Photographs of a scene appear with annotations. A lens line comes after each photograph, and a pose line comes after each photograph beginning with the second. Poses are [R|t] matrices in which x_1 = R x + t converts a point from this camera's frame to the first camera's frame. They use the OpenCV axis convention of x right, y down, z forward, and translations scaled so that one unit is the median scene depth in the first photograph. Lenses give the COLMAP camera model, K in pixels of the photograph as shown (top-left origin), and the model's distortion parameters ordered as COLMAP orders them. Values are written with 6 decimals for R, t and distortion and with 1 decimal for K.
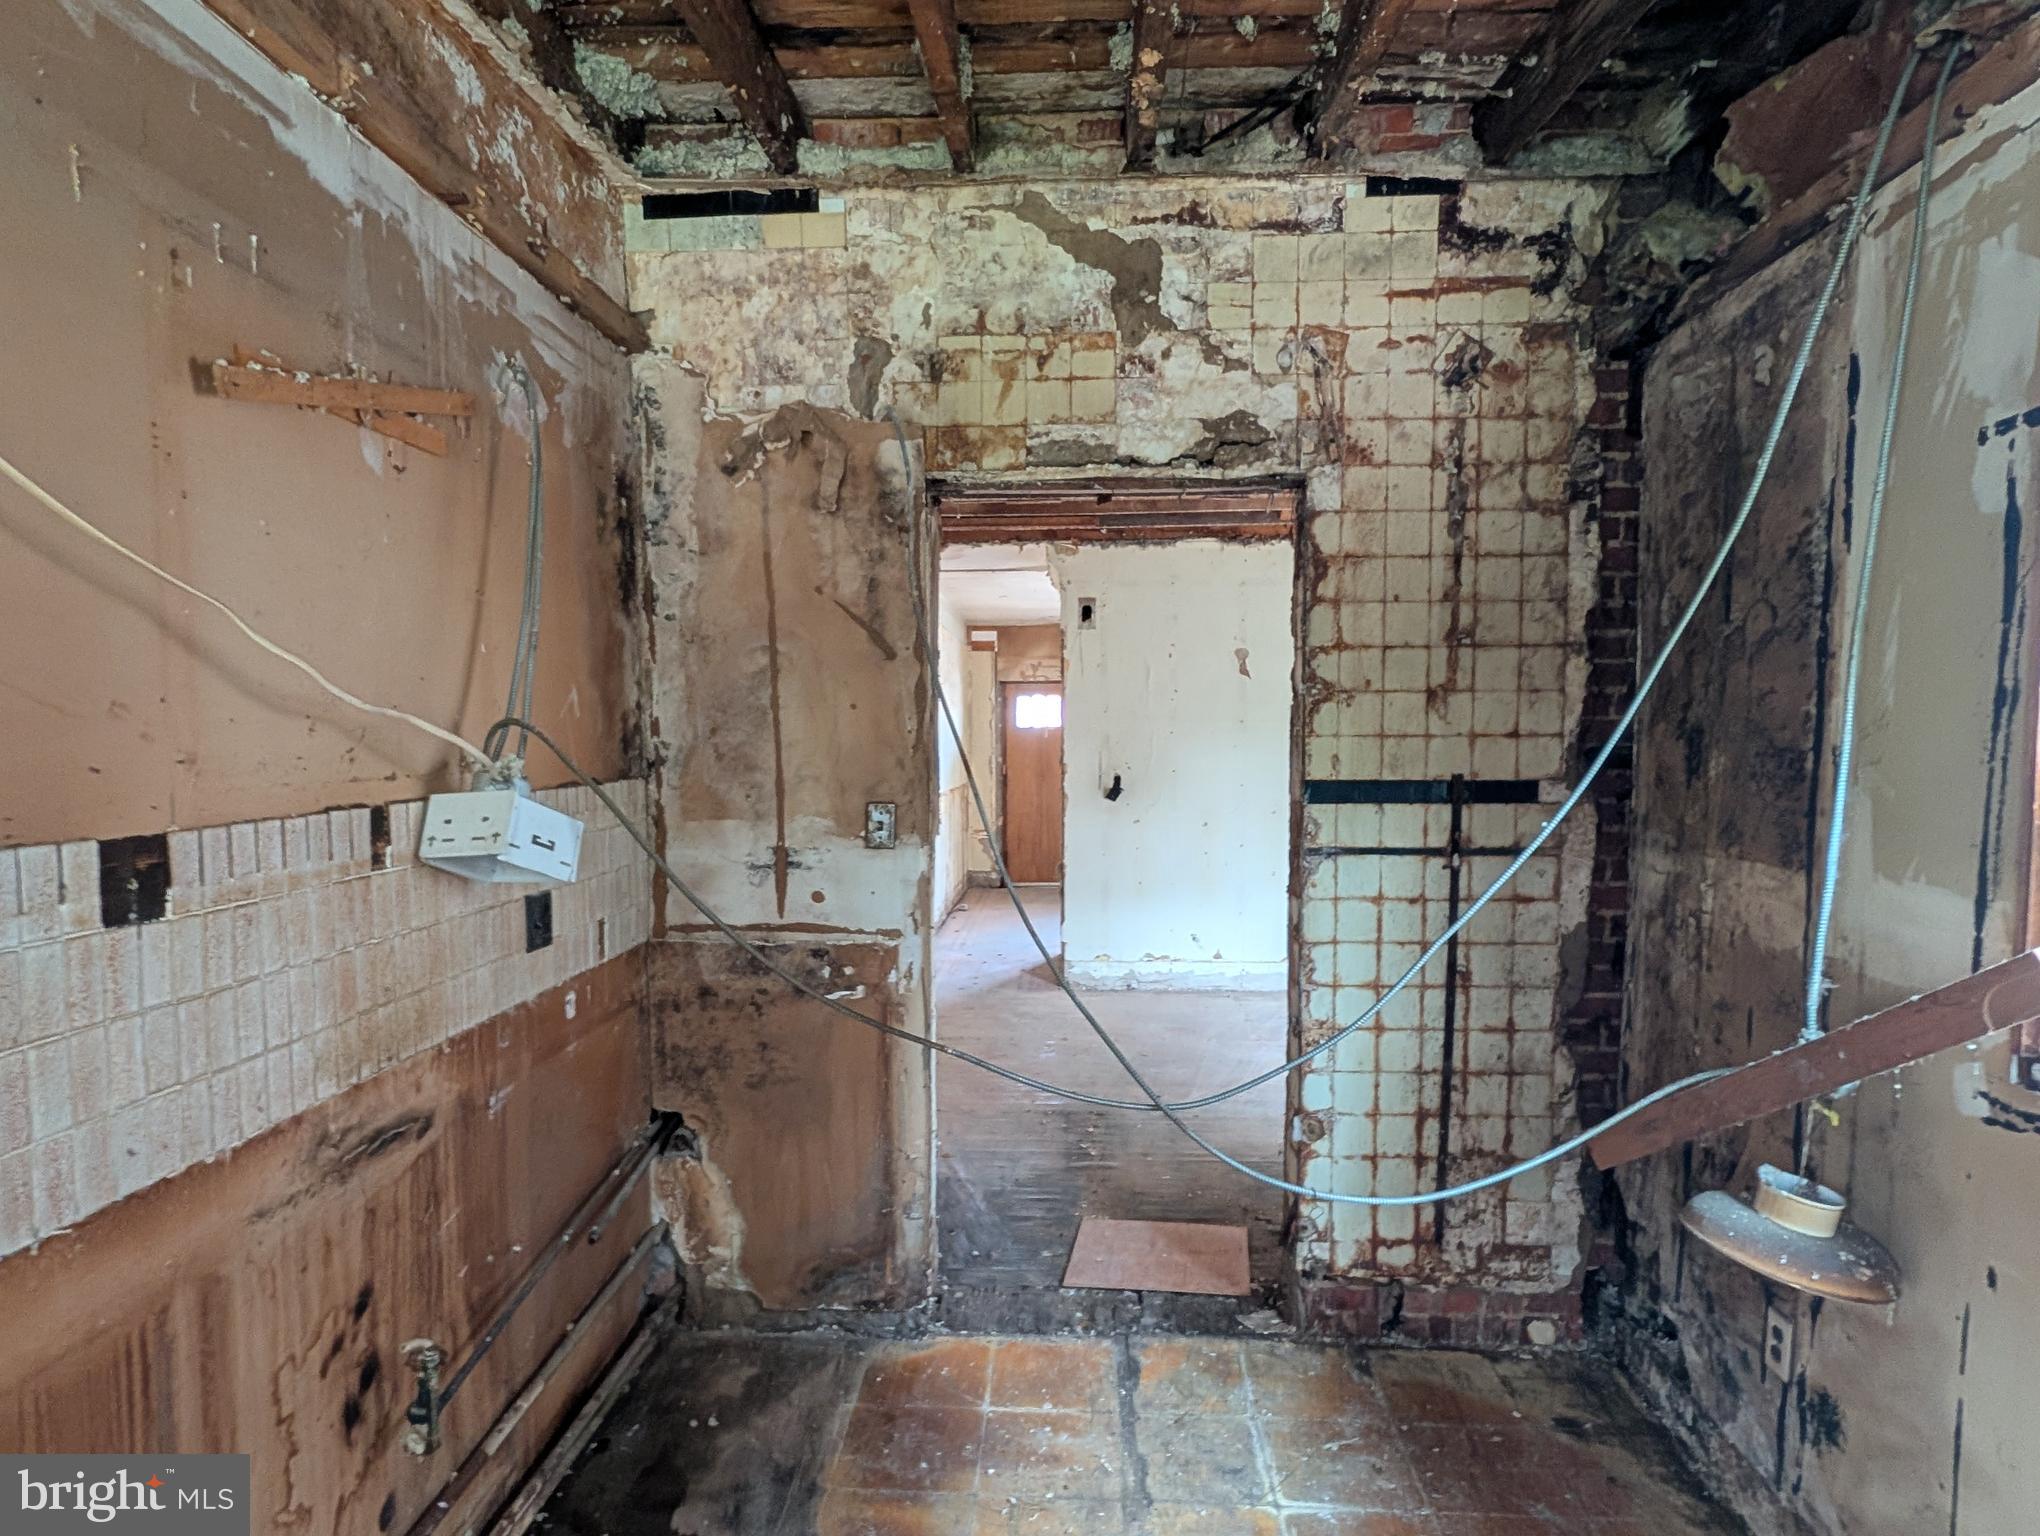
lens RADIAL K [[1140.6, 0, 1015.5], [0, 1140.6, 775.5], [0, 0, 1]] dist [-0.003981, 0.001045]
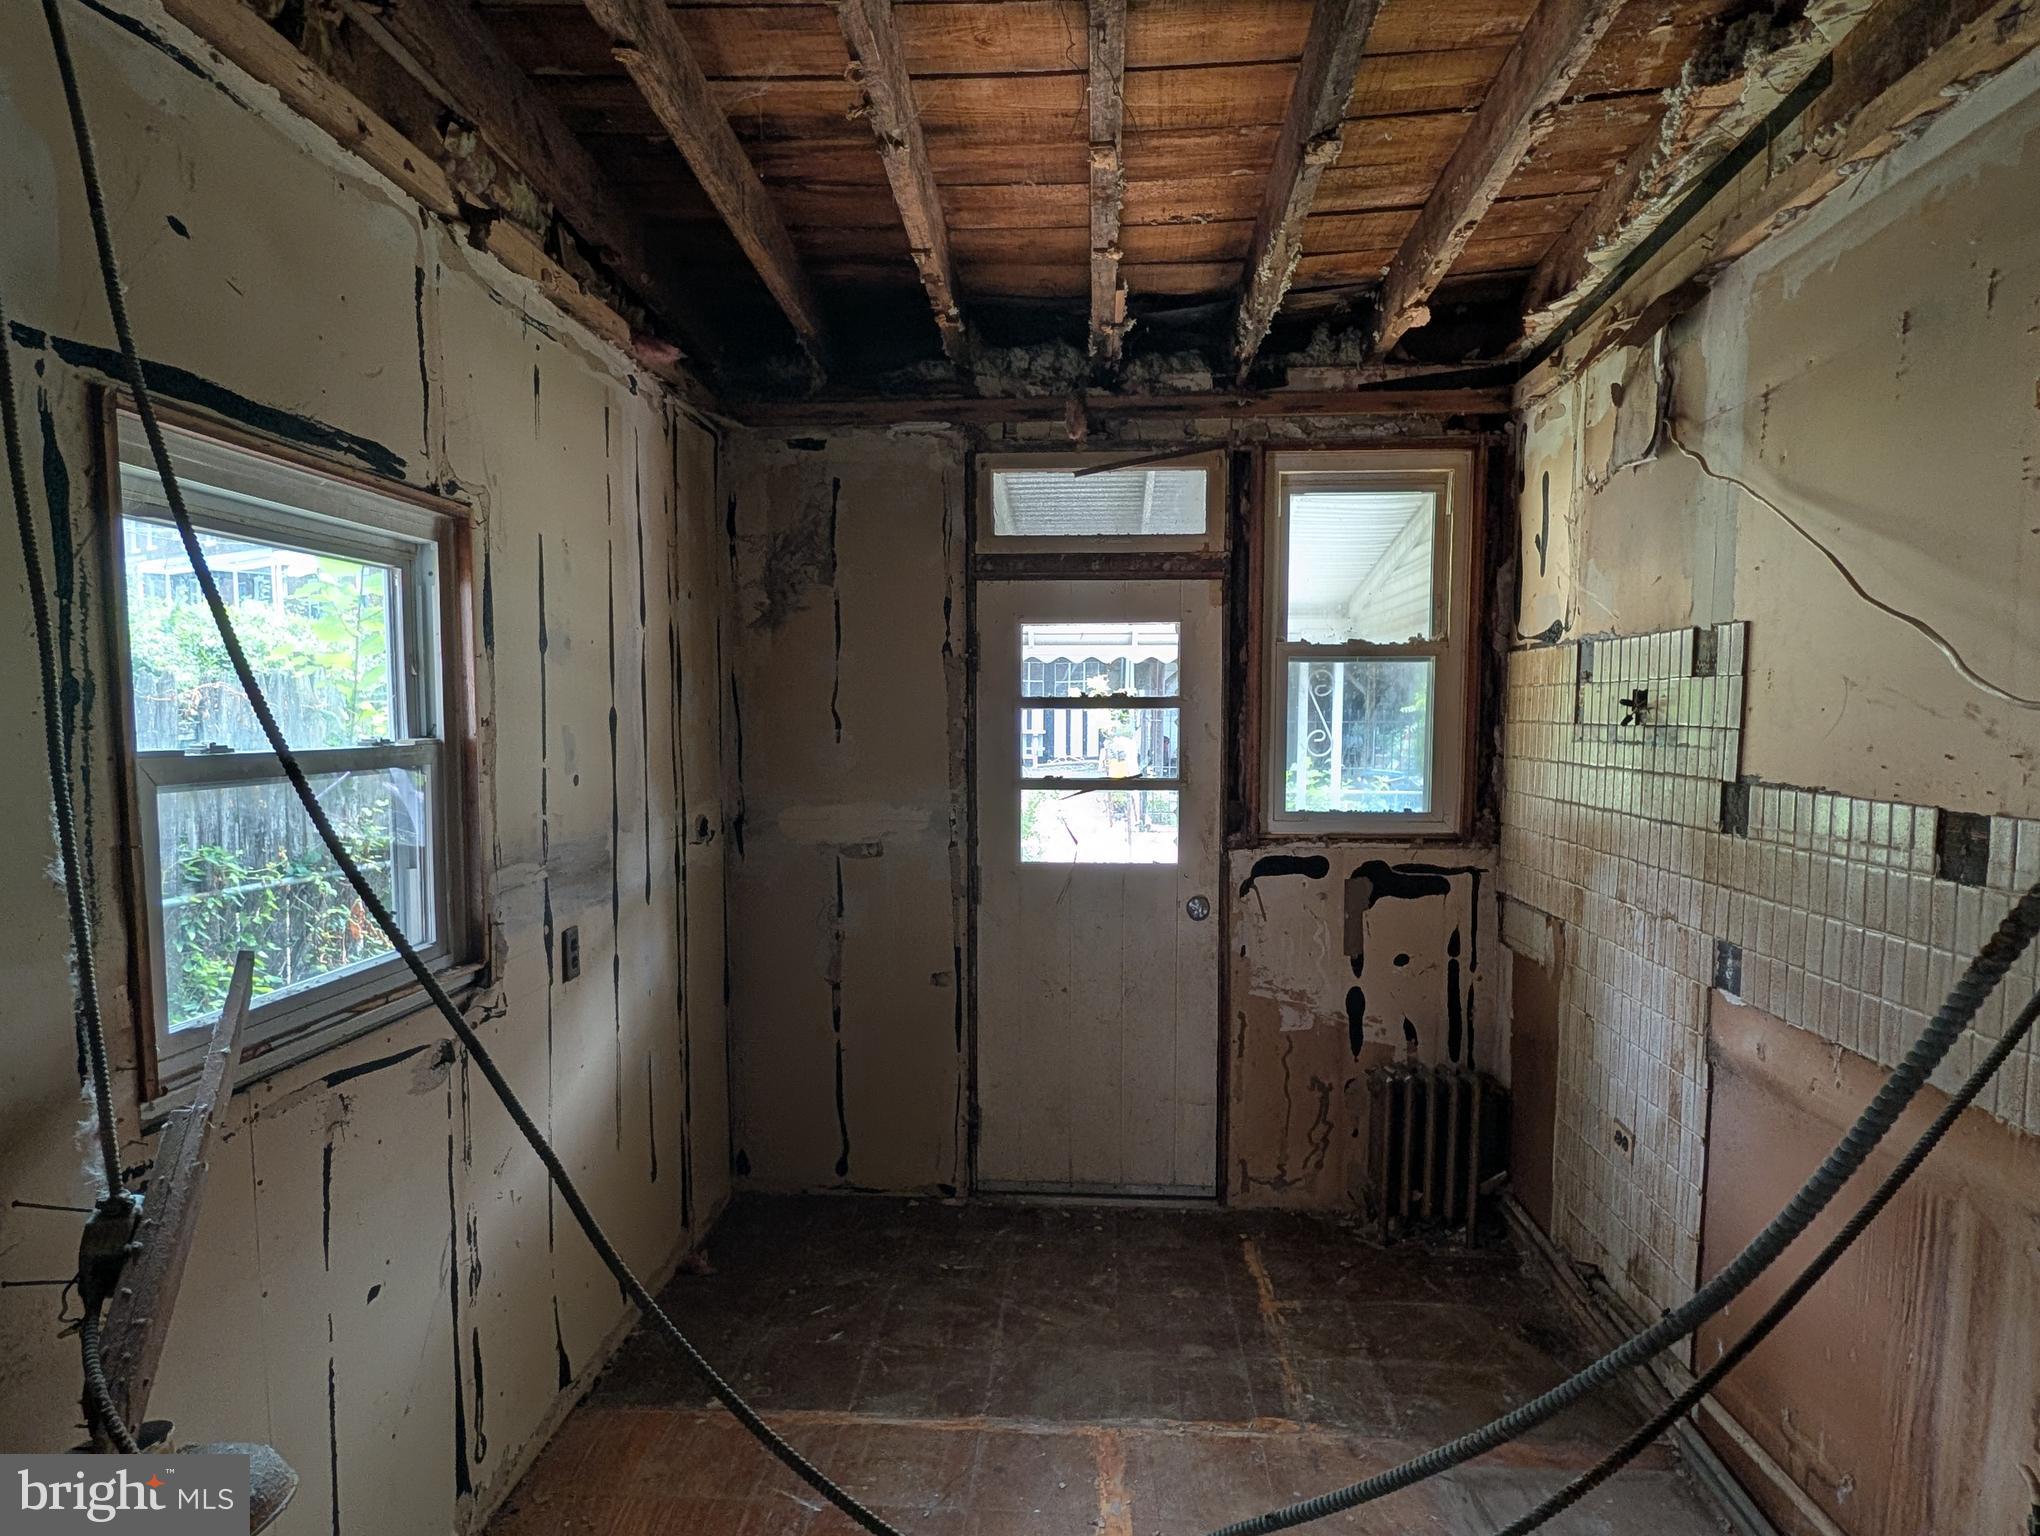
lens RADIAL K [[1140.6, 0, 1025.9], [0, 1140.6, 783.5], [0, 0, 1]] dist [-0.003981, 0.001045]
pose [[-0.999906, -0.001595, 0.013630, 0.190232], [0.000032, 0.992942, 0.118601, -0.101103], [-0.013723, 0.118591, -0.992848, 1.816681]]
